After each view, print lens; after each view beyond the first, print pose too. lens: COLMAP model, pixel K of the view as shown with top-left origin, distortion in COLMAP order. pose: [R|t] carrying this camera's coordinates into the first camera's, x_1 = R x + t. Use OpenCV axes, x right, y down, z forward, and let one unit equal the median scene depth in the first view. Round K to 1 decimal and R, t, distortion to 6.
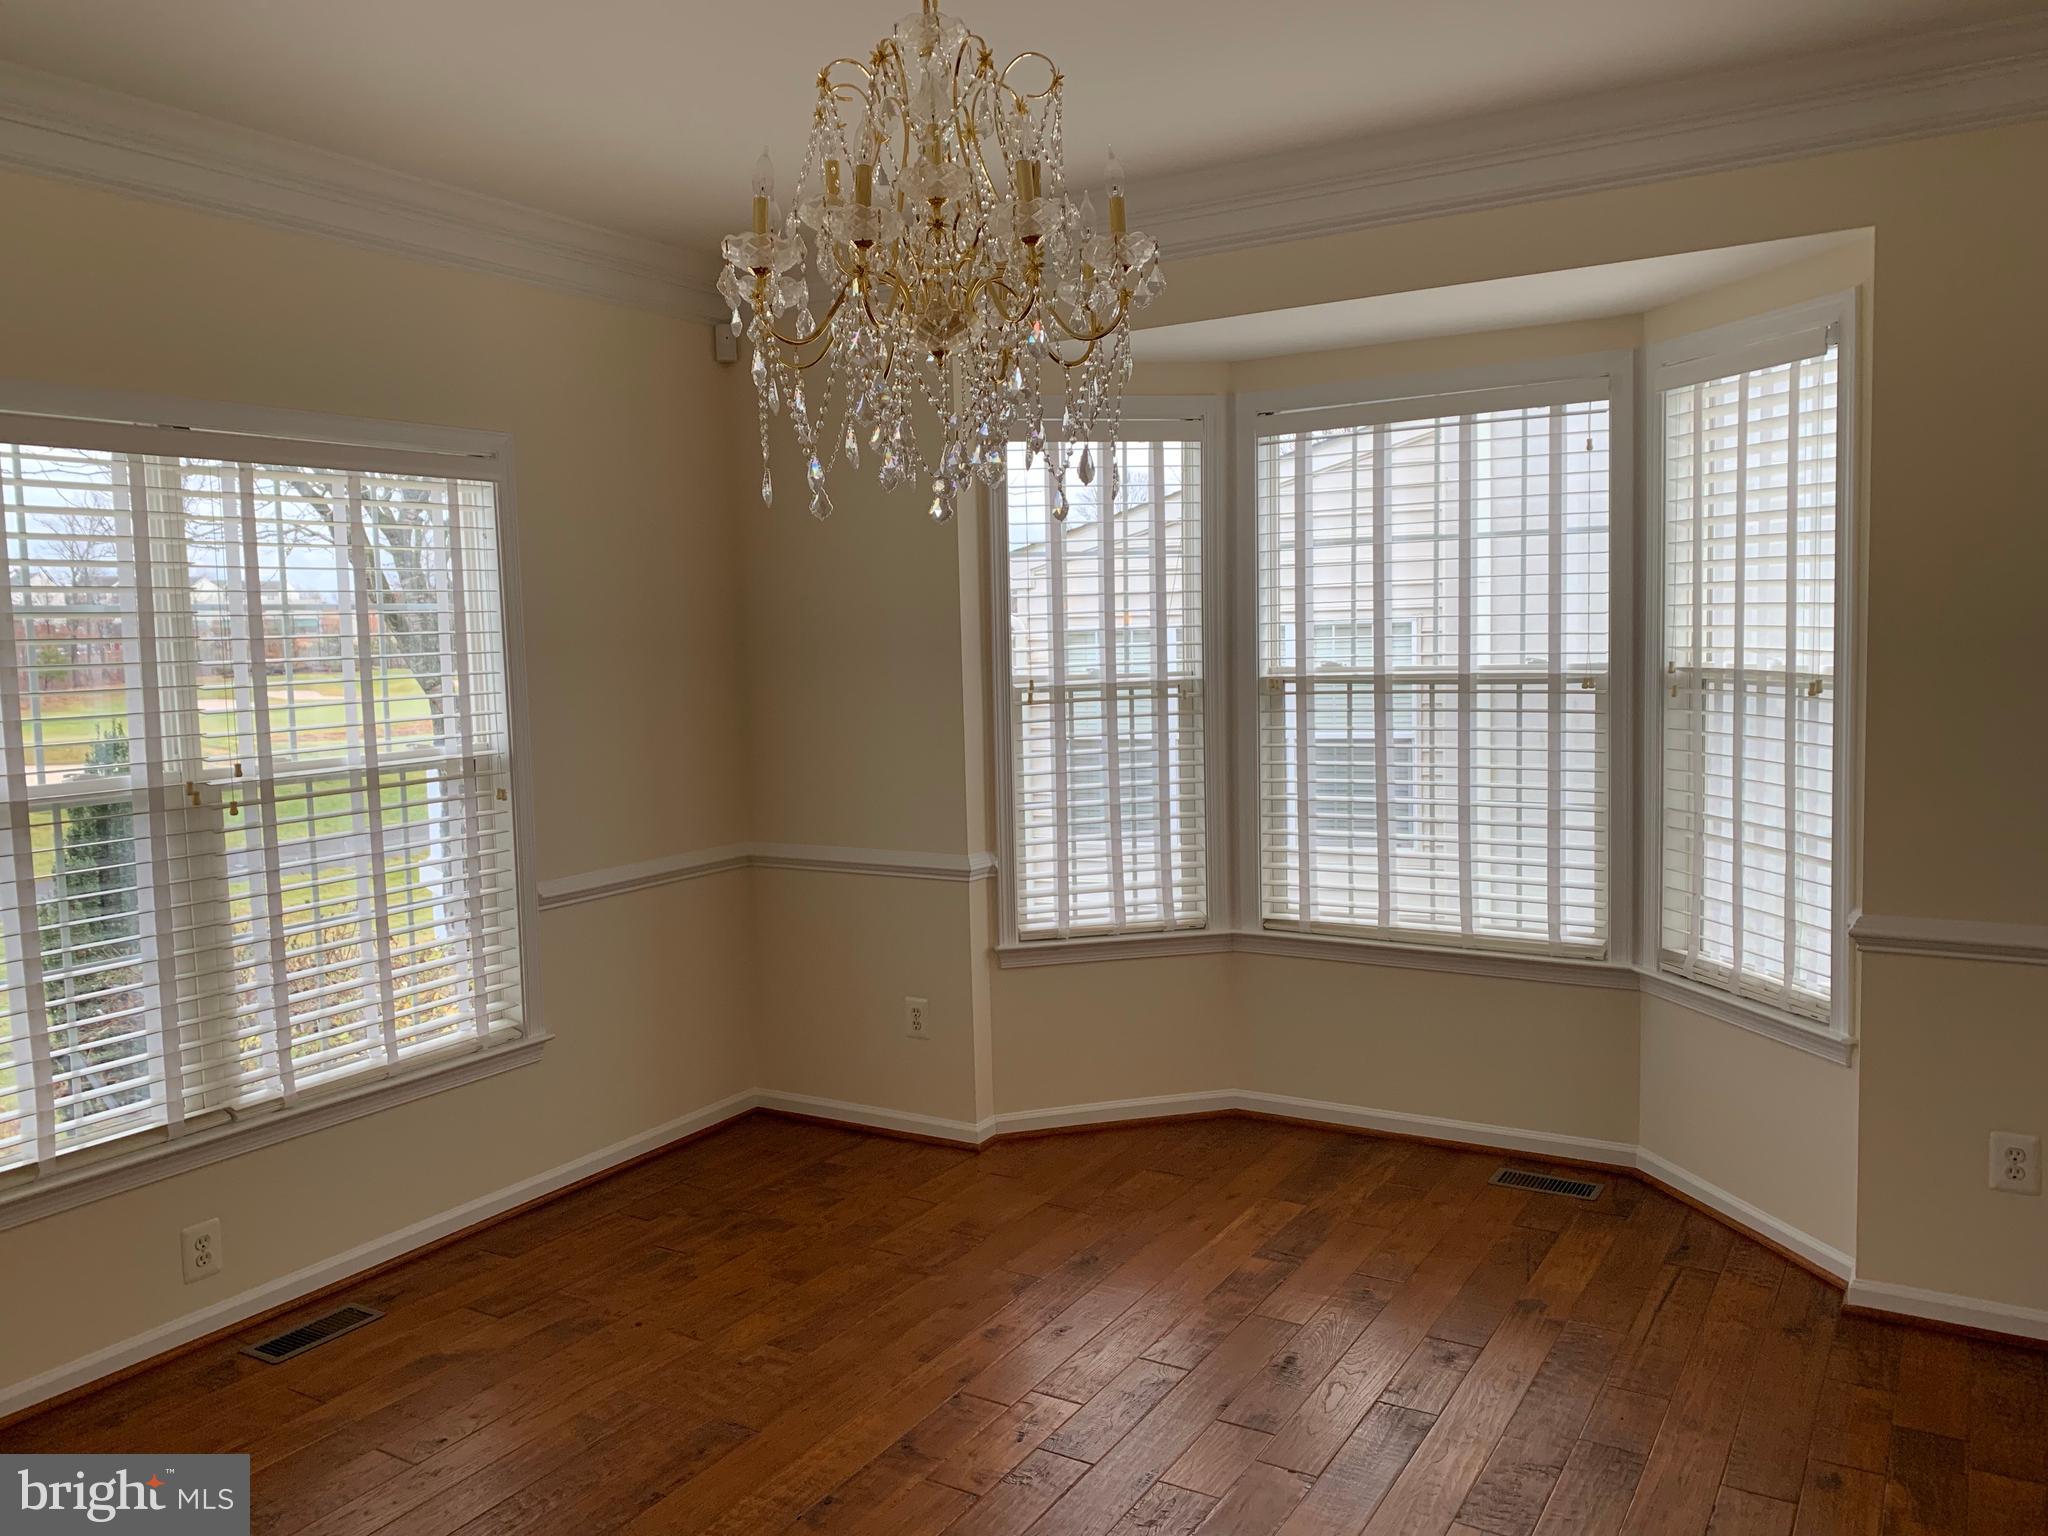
lens RADIAL K [[1546.3, 0, 1020.9], [0, 1546.3, 771.9], [0, 0, 1]] dist [0.045687, -0.064115]
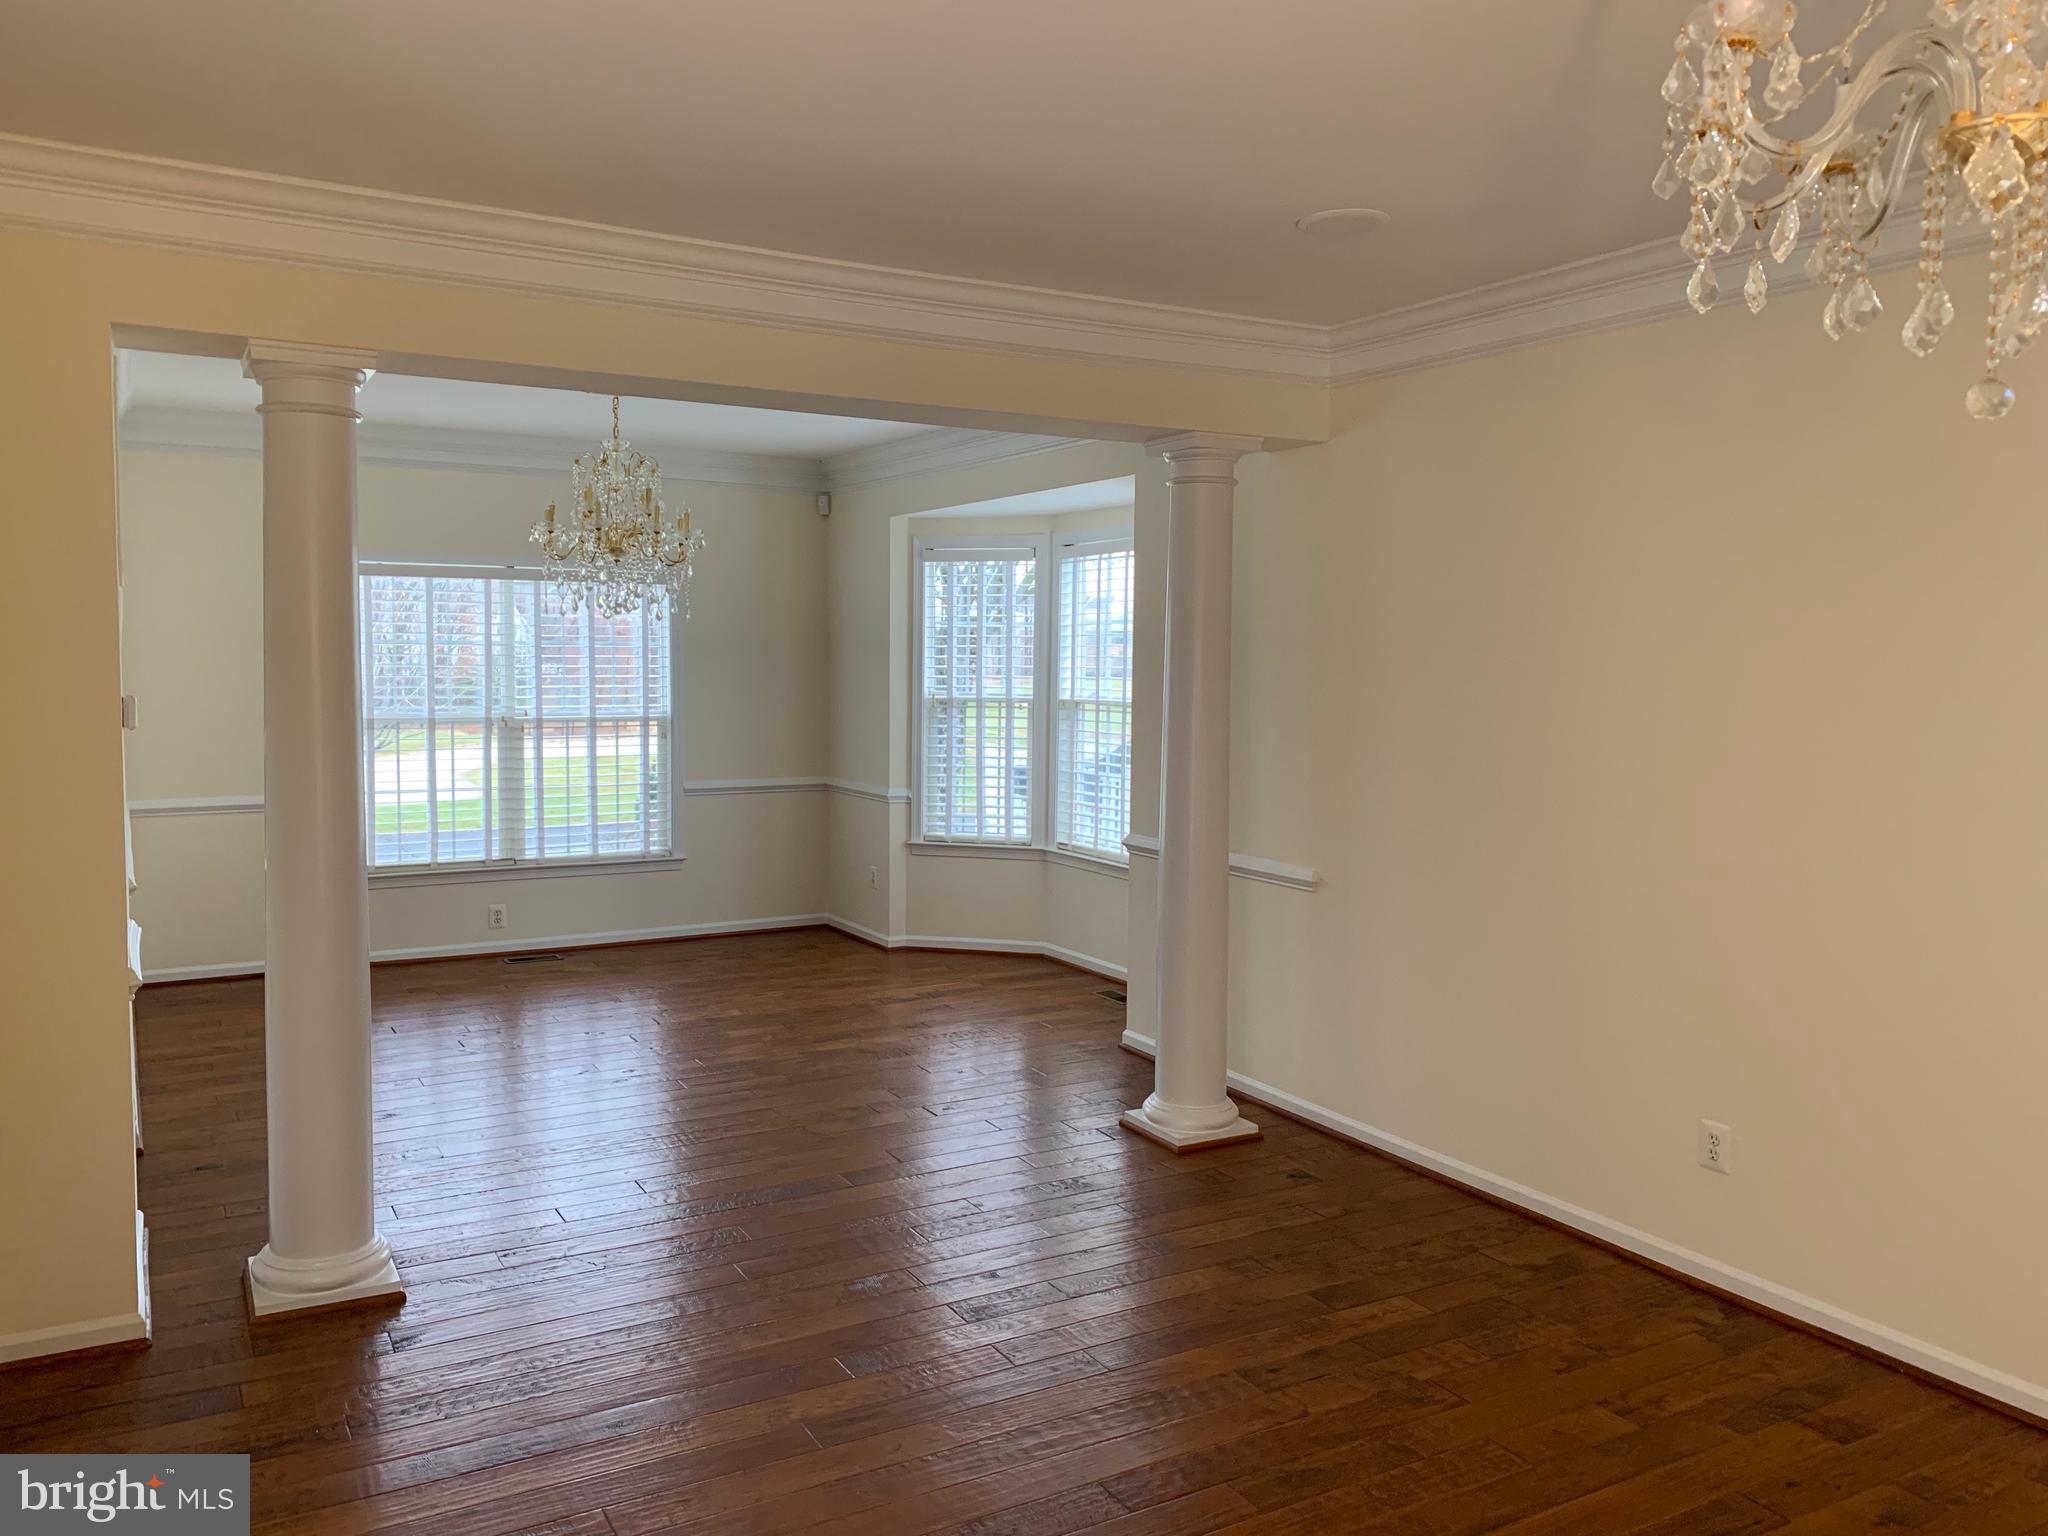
lens RADIAL K [[1546.3, 0, 1019.5], [0, 1546.3, 767.5], [0, 0, 1]] dist [0.045687, -0.064115]
pose [[0.878733, 0.069044, -0.472294, 0.949201], [-0.074405, 0.997201, 0.007345, 0.005174], [0.471479, 0.028686, 0.881410, -0.529349]]
